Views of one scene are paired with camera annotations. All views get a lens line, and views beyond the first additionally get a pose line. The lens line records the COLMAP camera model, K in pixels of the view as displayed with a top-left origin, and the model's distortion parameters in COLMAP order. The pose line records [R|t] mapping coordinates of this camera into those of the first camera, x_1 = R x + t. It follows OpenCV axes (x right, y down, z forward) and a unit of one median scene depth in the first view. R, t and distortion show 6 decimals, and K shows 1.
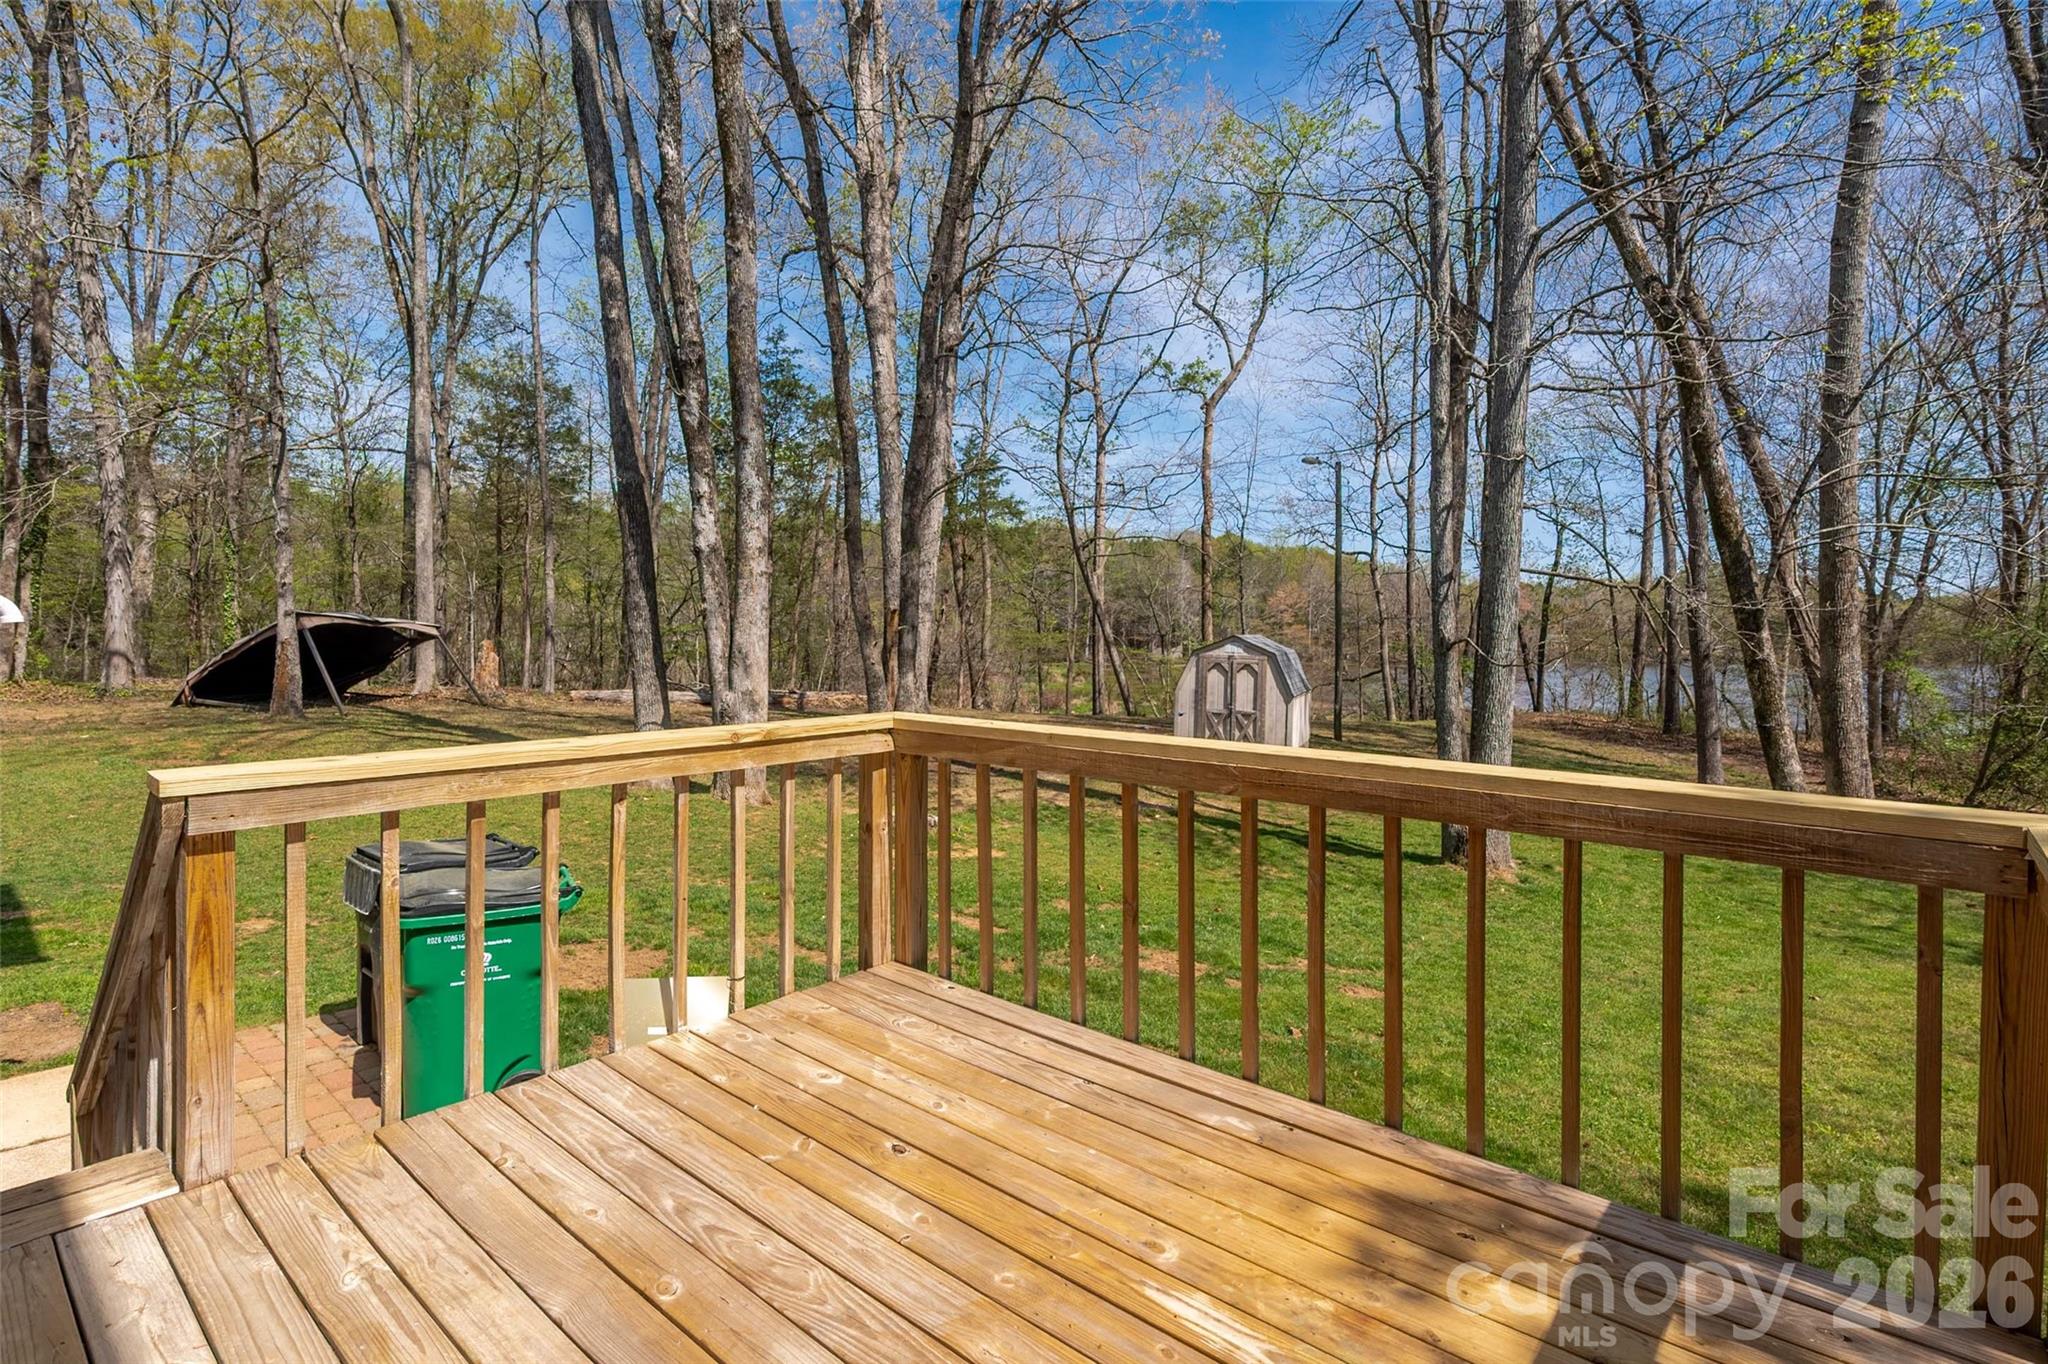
lens RADIAL K [[951.8, 0, 1042.5], [0, 951.8, 631.3], [0, 0, 1]] dist [0.002735, 0.000482]
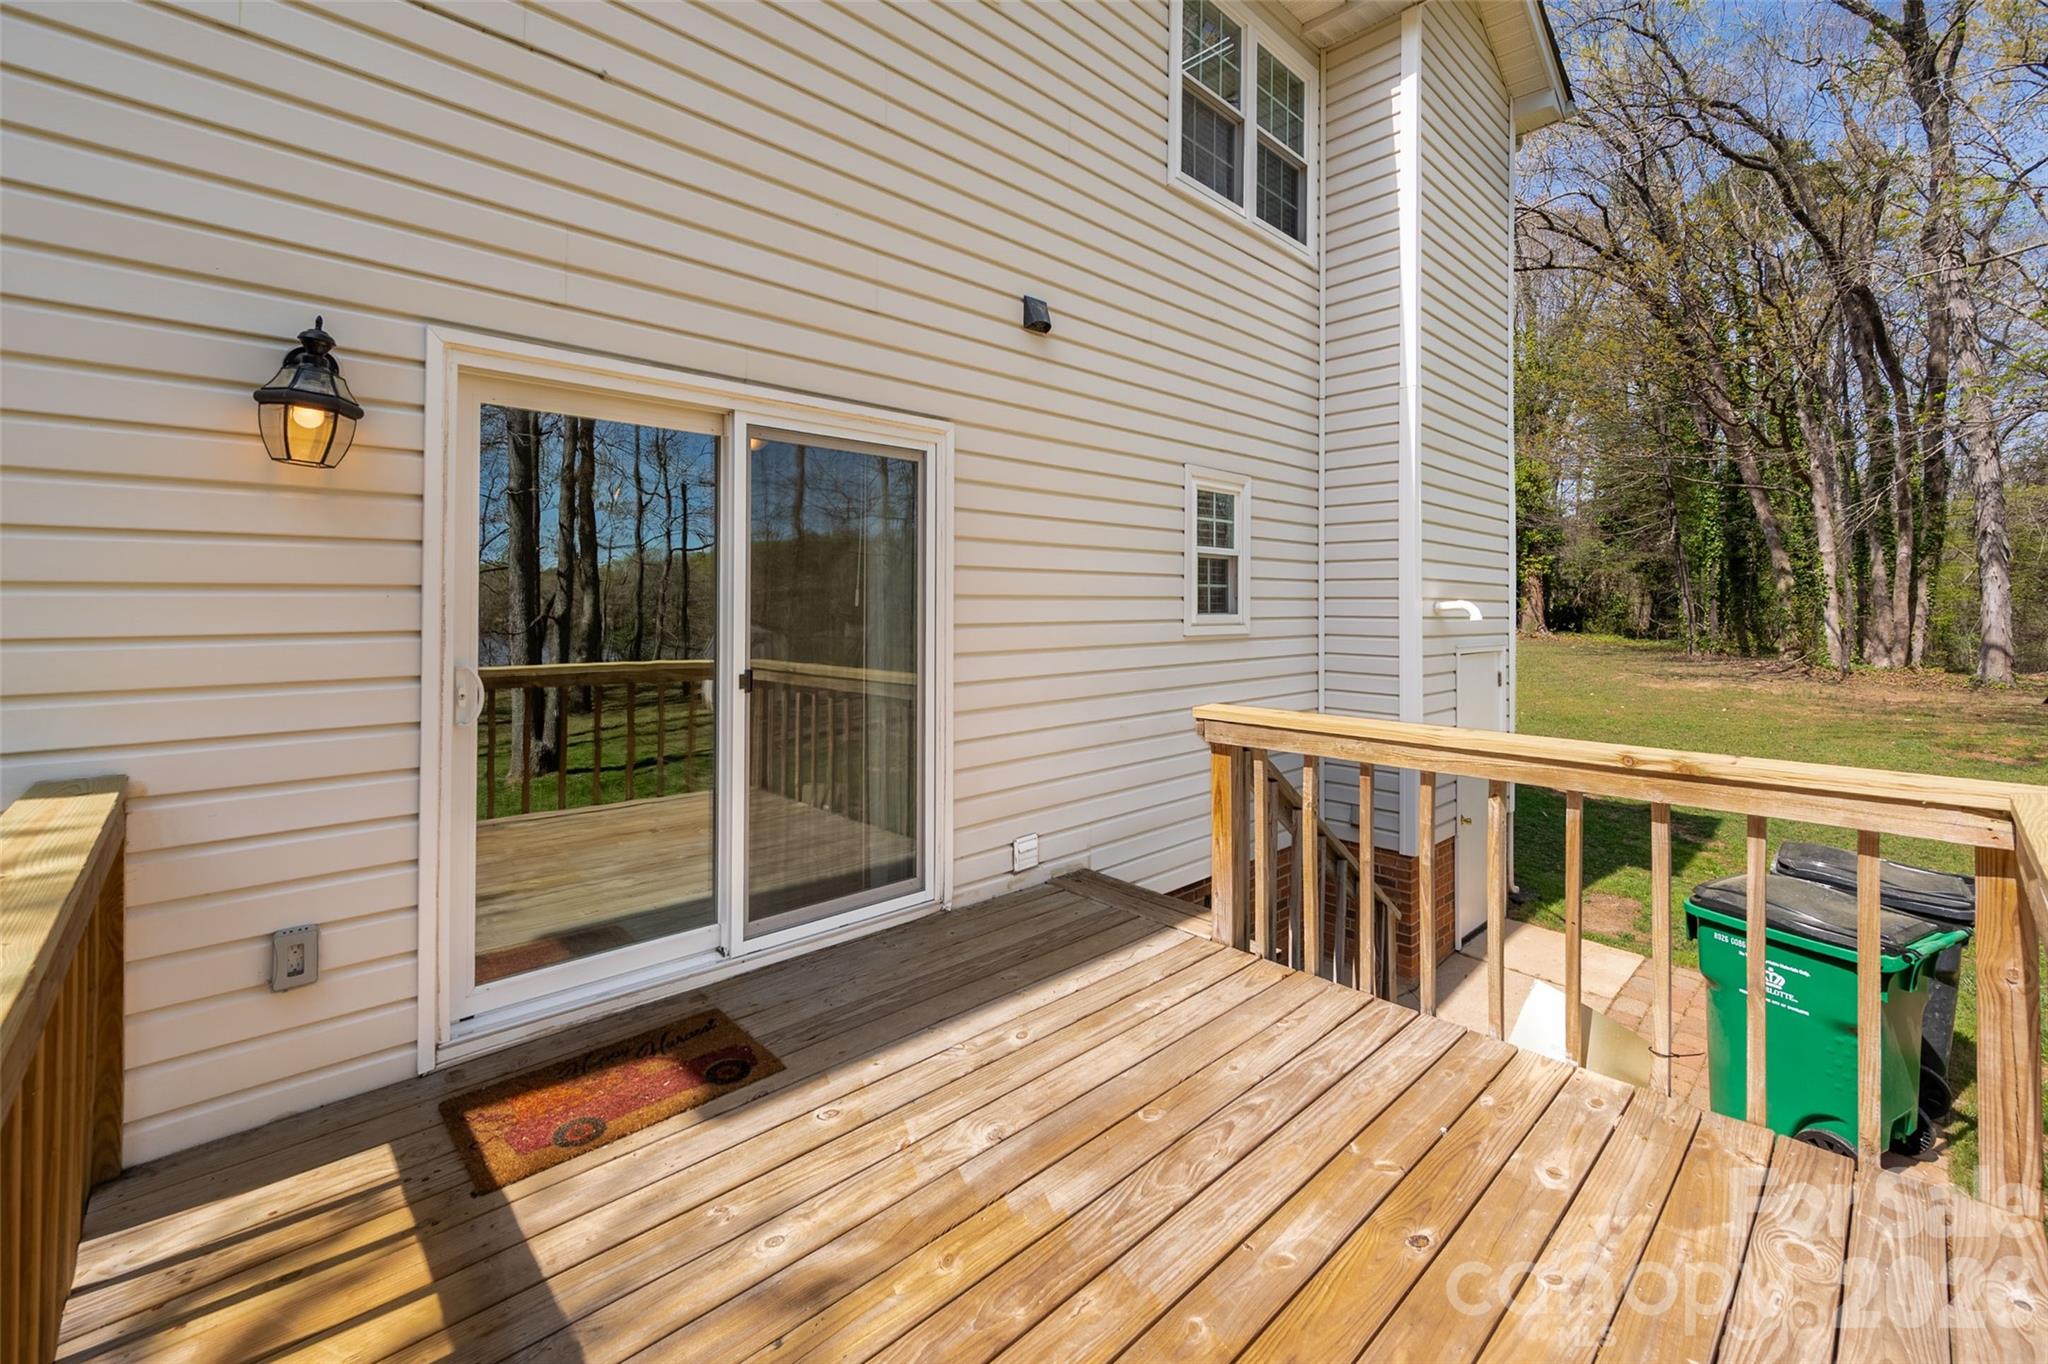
lens RADIAL K [[860.4, 0, 1047.5], [0, 860.4, 608.1], [0, 0, 1]] dist [-0.013503, -0.000256]
pose [[-0.060531, -0.000639, -0.998166, 0.543862], [-0.019012, 0.999819, 0.000513, -0.020794], [0.997985, 0.019008, -0.060532, 0.592657]]
